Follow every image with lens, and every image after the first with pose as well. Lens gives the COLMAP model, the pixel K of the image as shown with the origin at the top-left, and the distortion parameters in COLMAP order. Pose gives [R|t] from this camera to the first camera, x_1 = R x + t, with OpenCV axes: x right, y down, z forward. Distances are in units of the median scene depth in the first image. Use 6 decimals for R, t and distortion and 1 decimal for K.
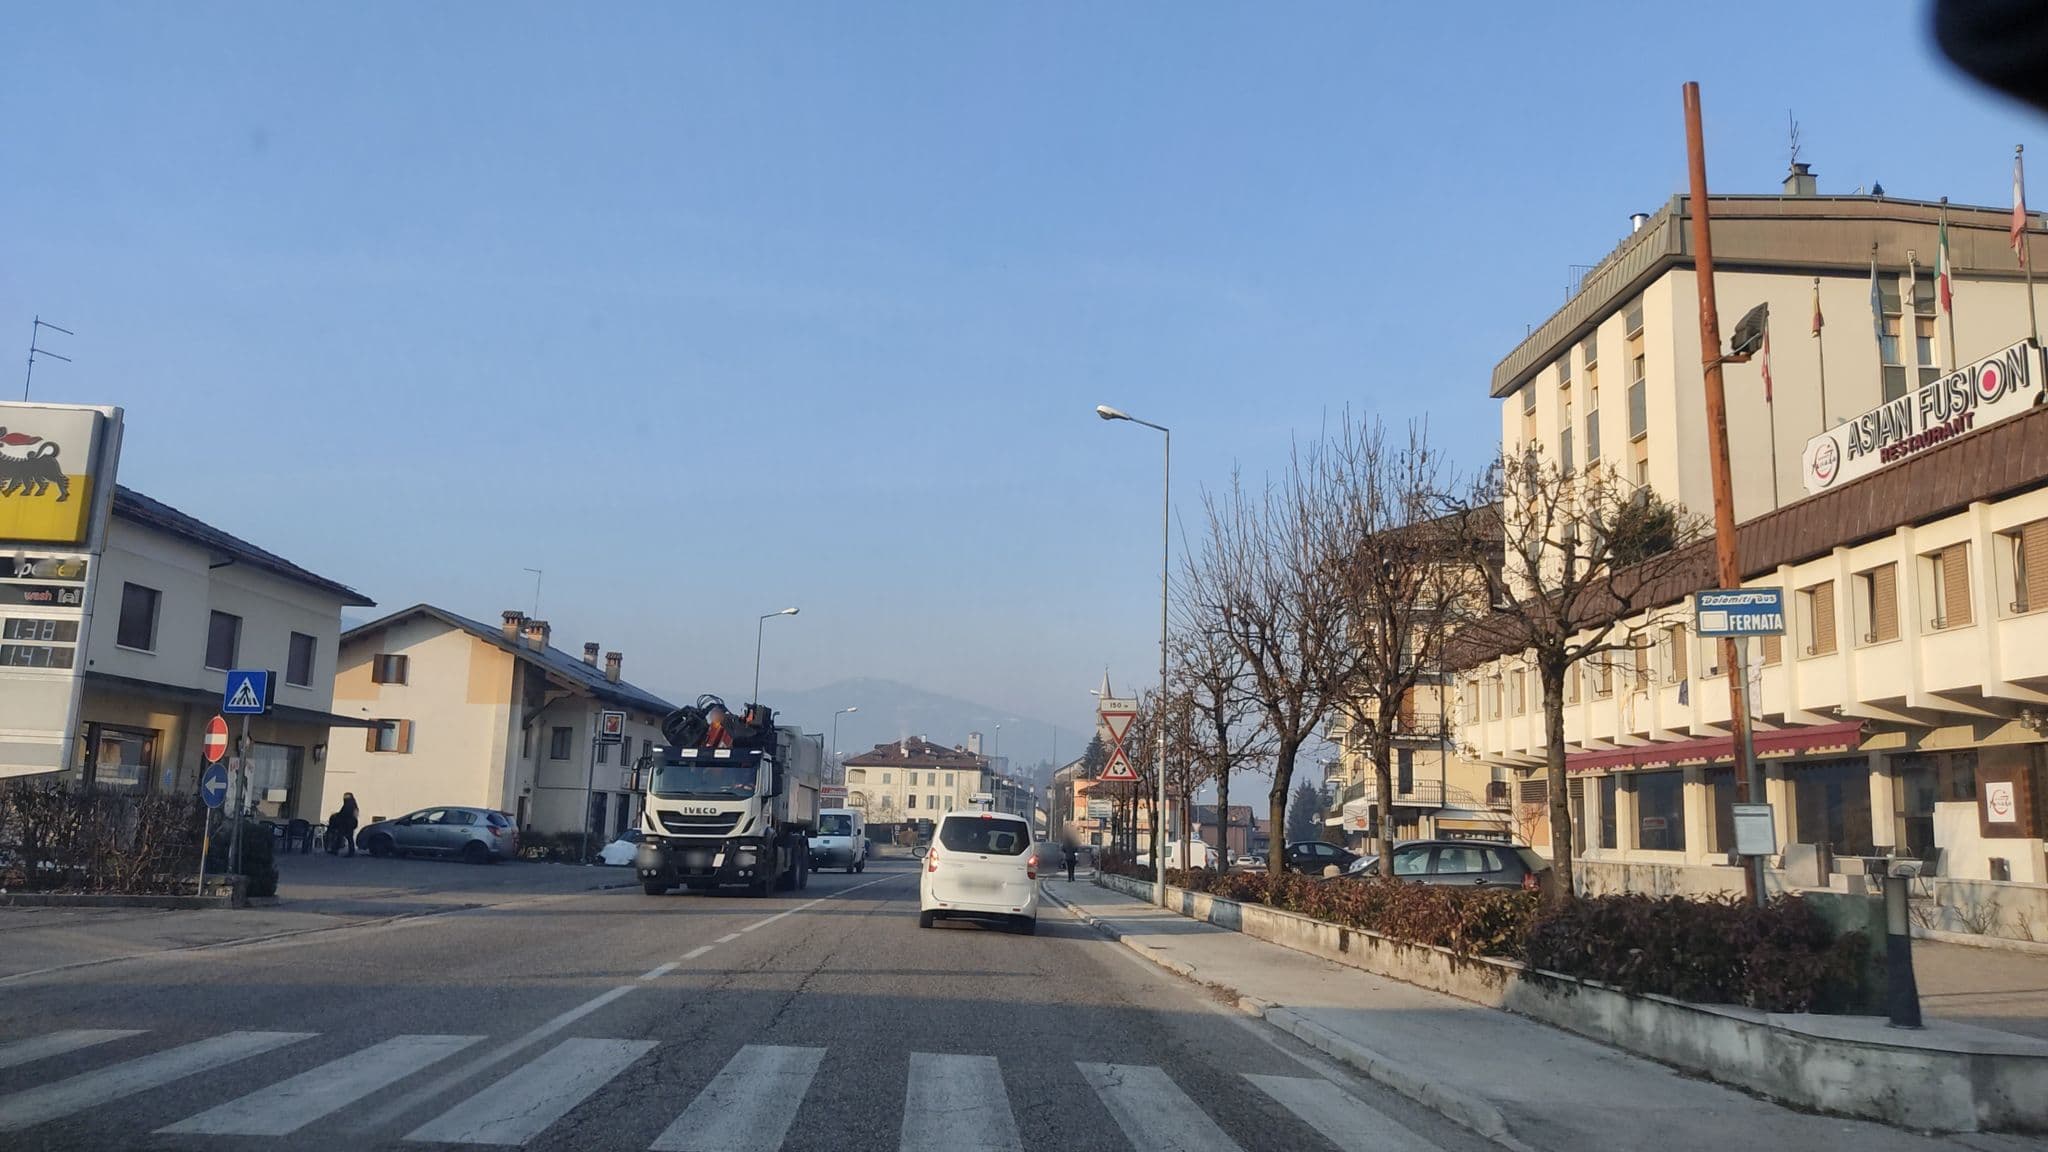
lens RADIAL K [[1531.6, 0, 1024.0], [0, 1531.6, 576.0], [0, 0, 1]] dist [0.110294, 0.005852]
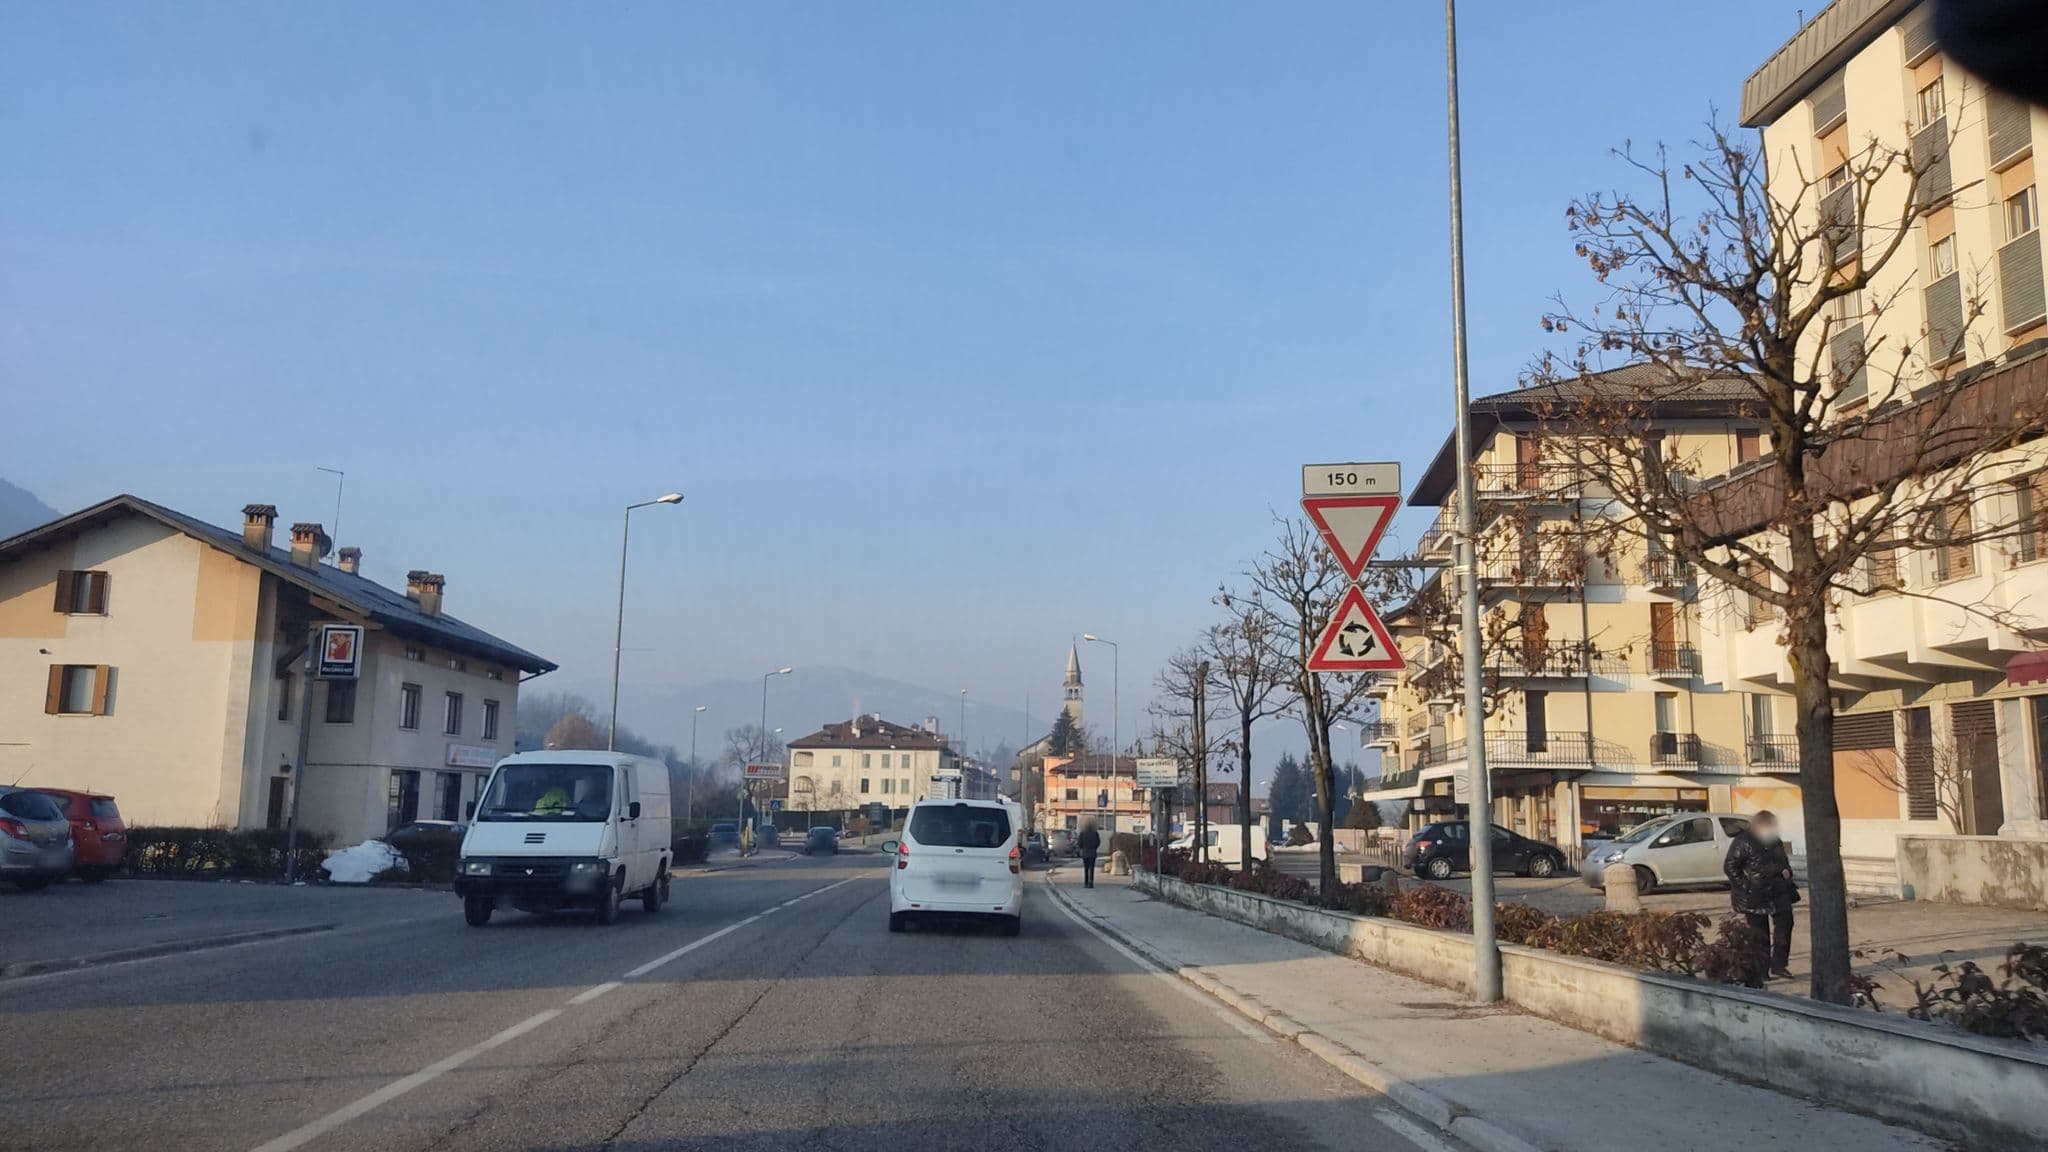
lens RADIAL K [[1456.4, 0, 1059.0], [0, 1456.4, 568.8], [0, 0, 1]] dist [0.088683, -0.097671]
pose [[0.998271, -0.009616, 0.057986, -0.015935], [0.009781, 0.999949, -0.002560, 0.050188], [-0.057958, 0.003122, 0.998314, 0.297693]]
